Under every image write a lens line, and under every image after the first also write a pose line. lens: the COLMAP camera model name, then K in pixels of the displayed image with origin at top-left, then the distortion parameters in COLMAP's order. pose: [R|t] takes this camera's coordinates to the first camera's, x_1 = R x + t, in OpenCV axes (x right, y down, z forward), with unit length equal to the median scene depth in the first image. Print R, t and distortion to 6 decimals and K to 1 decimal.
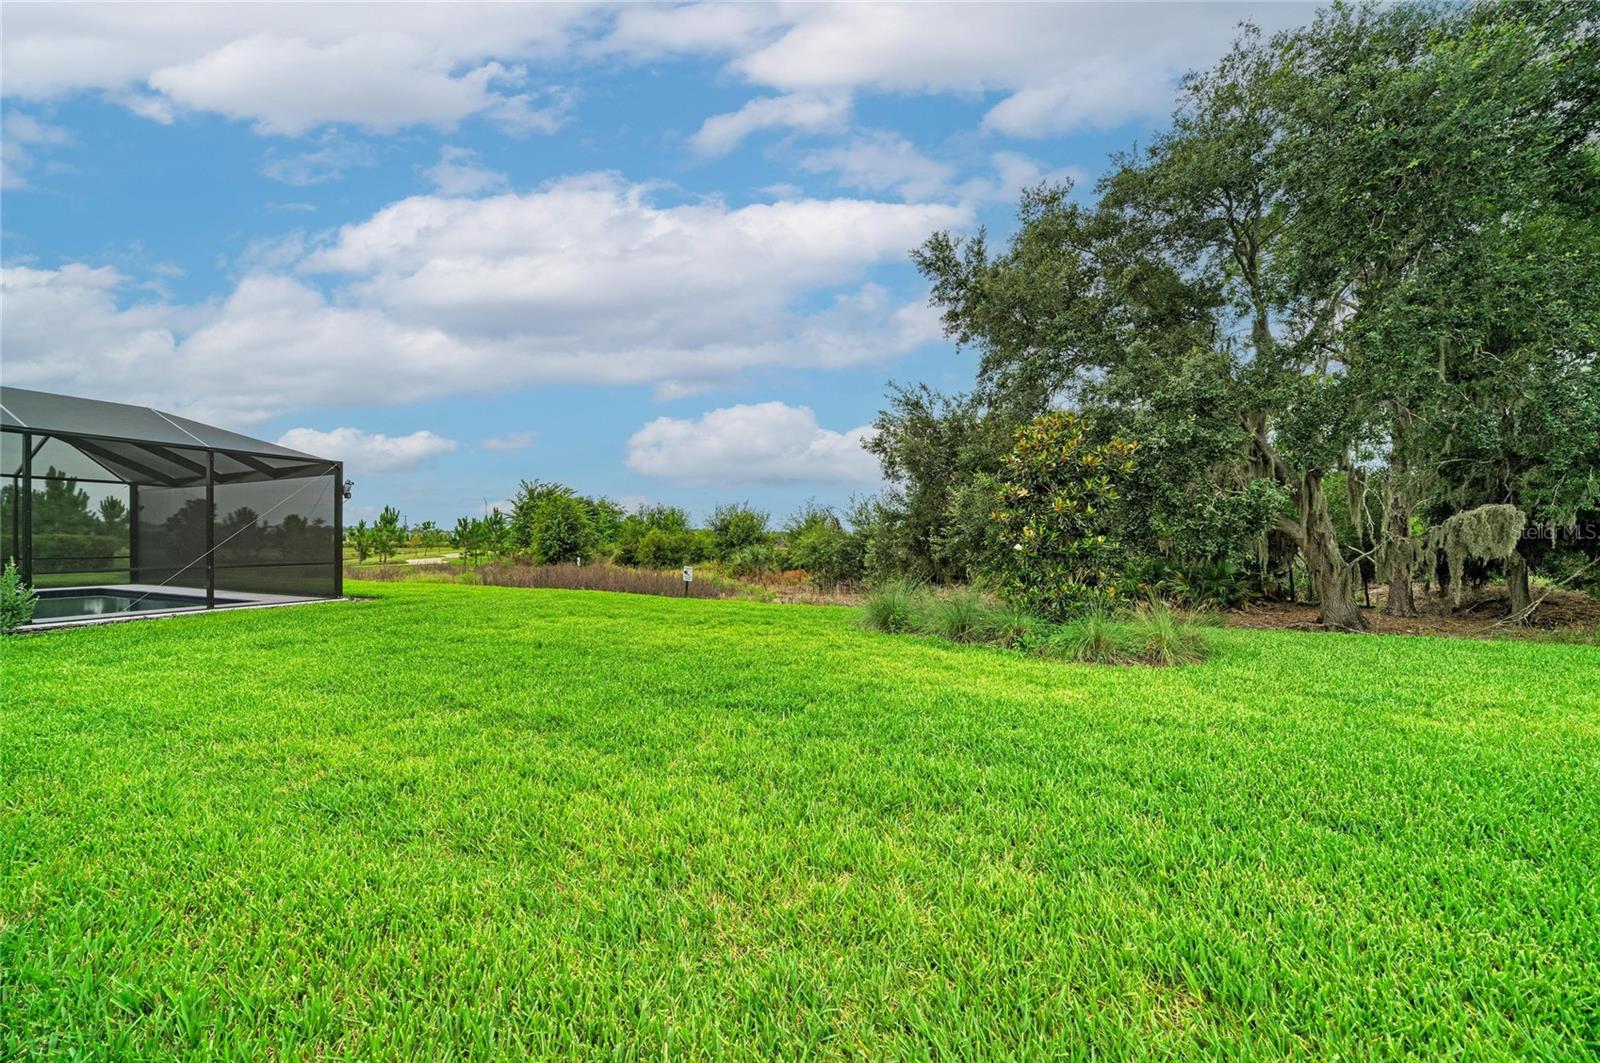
lens RADIAL K [[558.4, 0, 812.1], [0, 558.4, 534.5], [0, 0, 1]] dist [-0.010424, 0.000261]
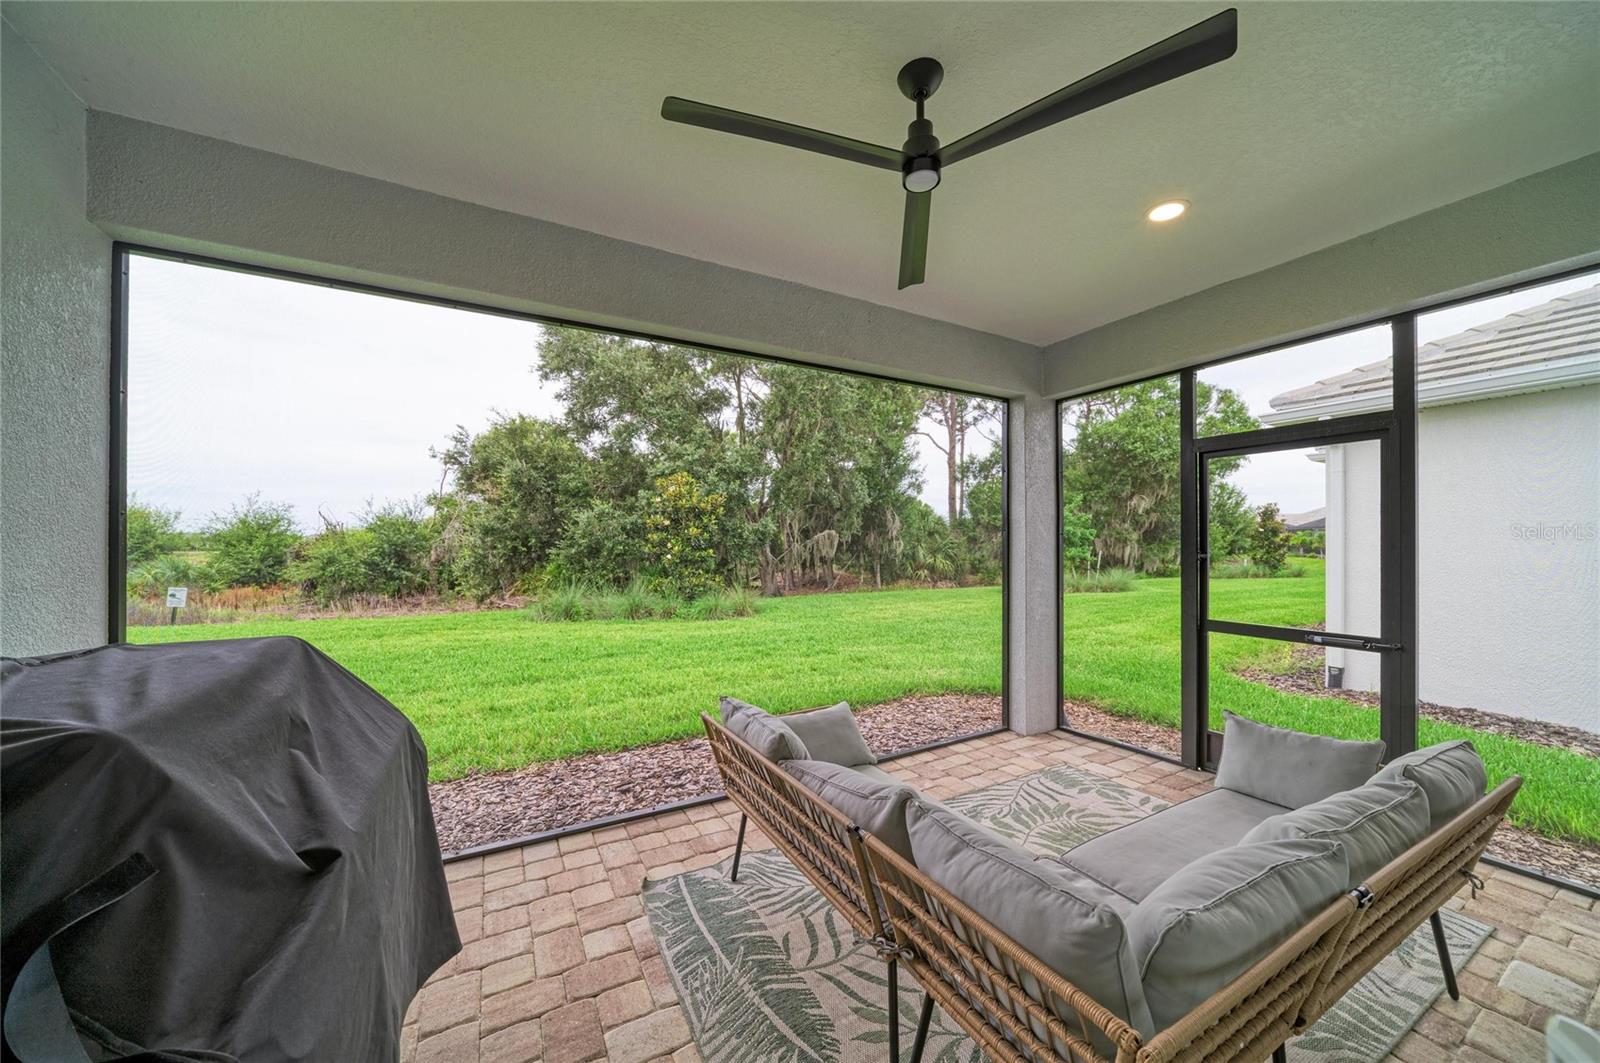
lens RADIAL K [[558.4, 0, 798.4], [0, 558.4, 544.1], [0, 0, 1]] dist [-0.010424, 0.000261]
pose [[0.622529, -0.004239, 0.782585, -0.341854], [-0.004409, 0.999950, 0.008924, -0.015512], [-0.782584, -0.009005, 0.622480, -0.154971]]
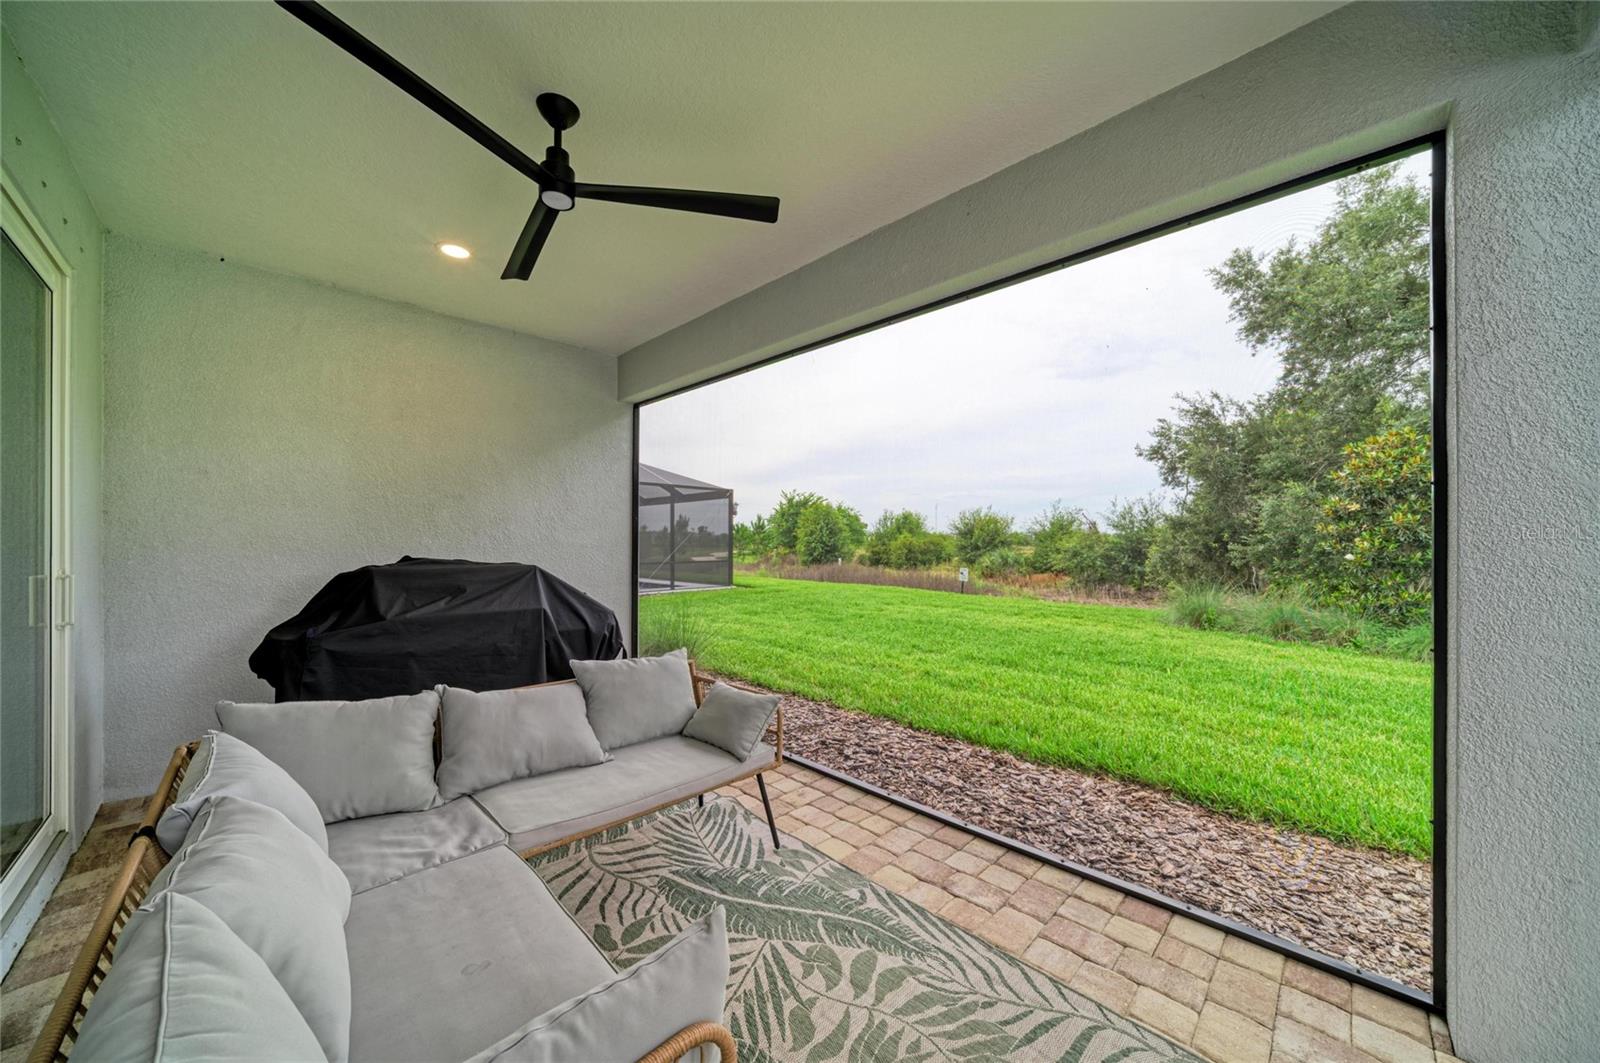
lens RADIAL K [[558.4, 0, 811.6], [0, 558.4, 538.0], [0, 0, 1]] dist [-0.010424, 0.000261]
pose [[0.929751, 0.000595, -0.368188, -0.110984], [0.000906, 0.999992, 0.003903, -0.010367], [0.368187, -0.003962, 0.929743, -0.208350]]
